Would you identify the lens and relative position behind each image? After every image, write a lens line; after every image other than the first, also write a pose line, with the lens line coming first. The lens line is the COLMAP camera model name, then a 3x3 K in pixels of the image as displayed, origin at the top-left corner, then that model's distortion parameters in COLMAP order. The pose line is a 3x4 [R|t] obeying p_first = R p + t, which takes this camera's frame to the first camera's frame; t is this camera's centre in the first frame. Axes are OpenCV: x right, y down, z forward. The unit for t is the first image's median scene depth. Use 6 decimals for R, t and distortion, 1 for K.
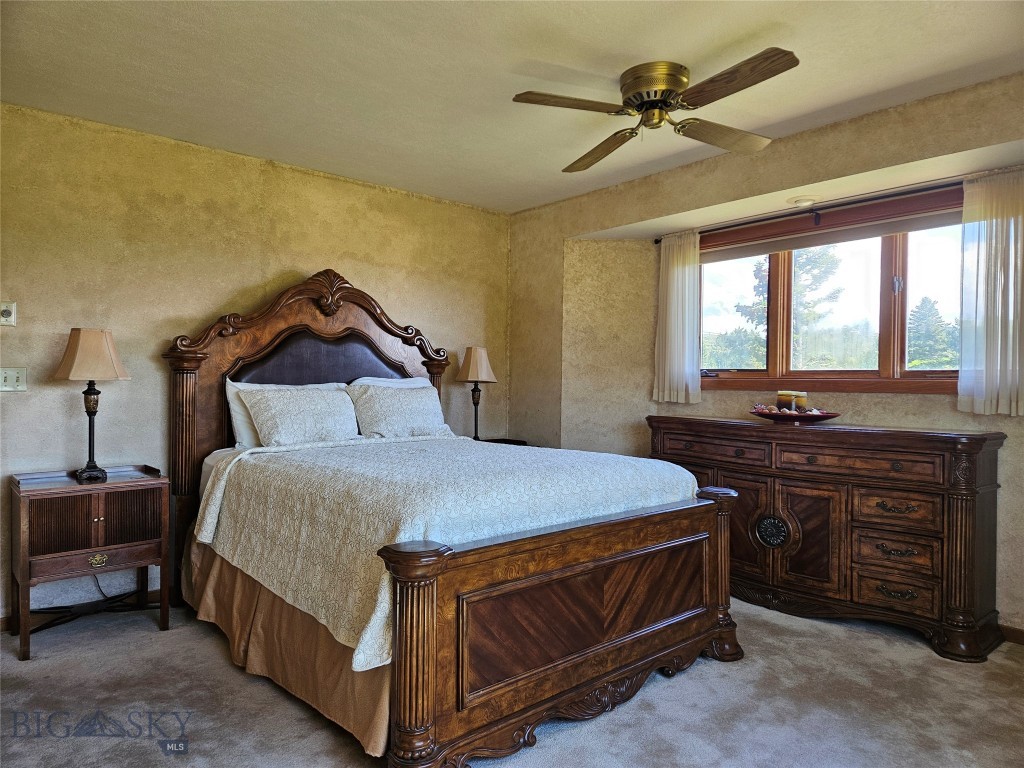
lens RADIAL K [[678.4, 0, 511.9], [0, 678.4, 386.6], [0, 0, 1]] dist [0.078225, -0.057014]
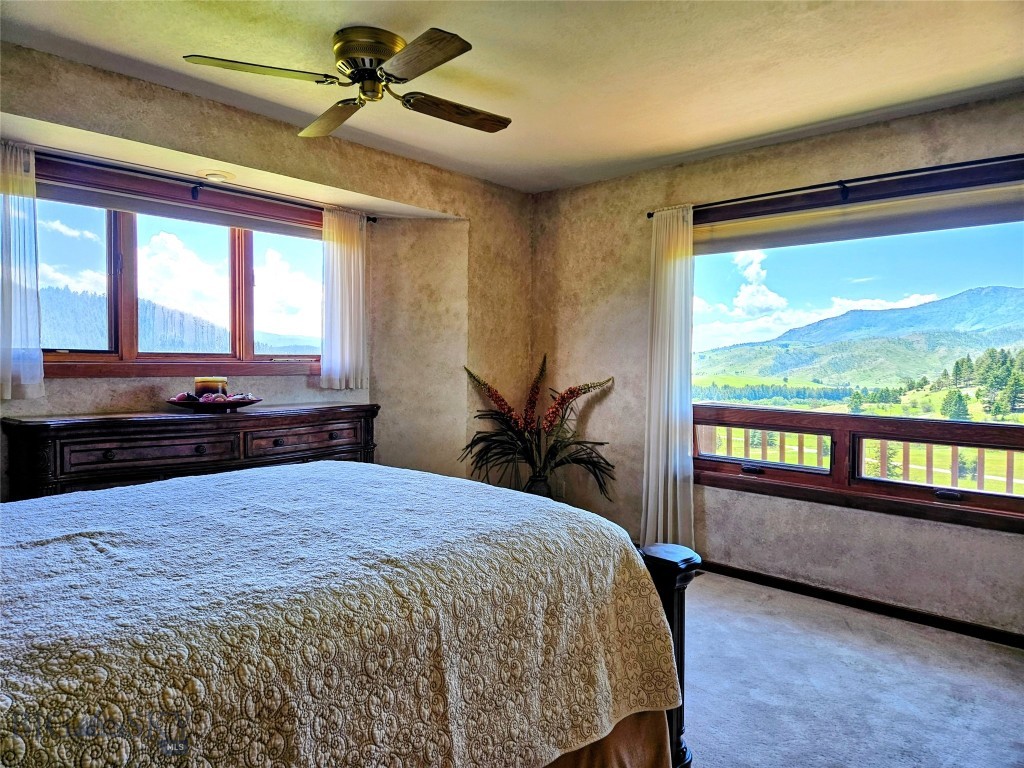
lens RADIAL K [[678.4, 0, 510.1], [0, 678.4, 377.2], [0, 0, 1]] dist [0.078225, -0.057014]
pose [[-0.105771, -0.036823, 0.993708, -0.564859], [-0.000039, 0.999314, 0.037027, -0.027389], [-0.994390, 0.003878, -0.105700, 0.690769]]
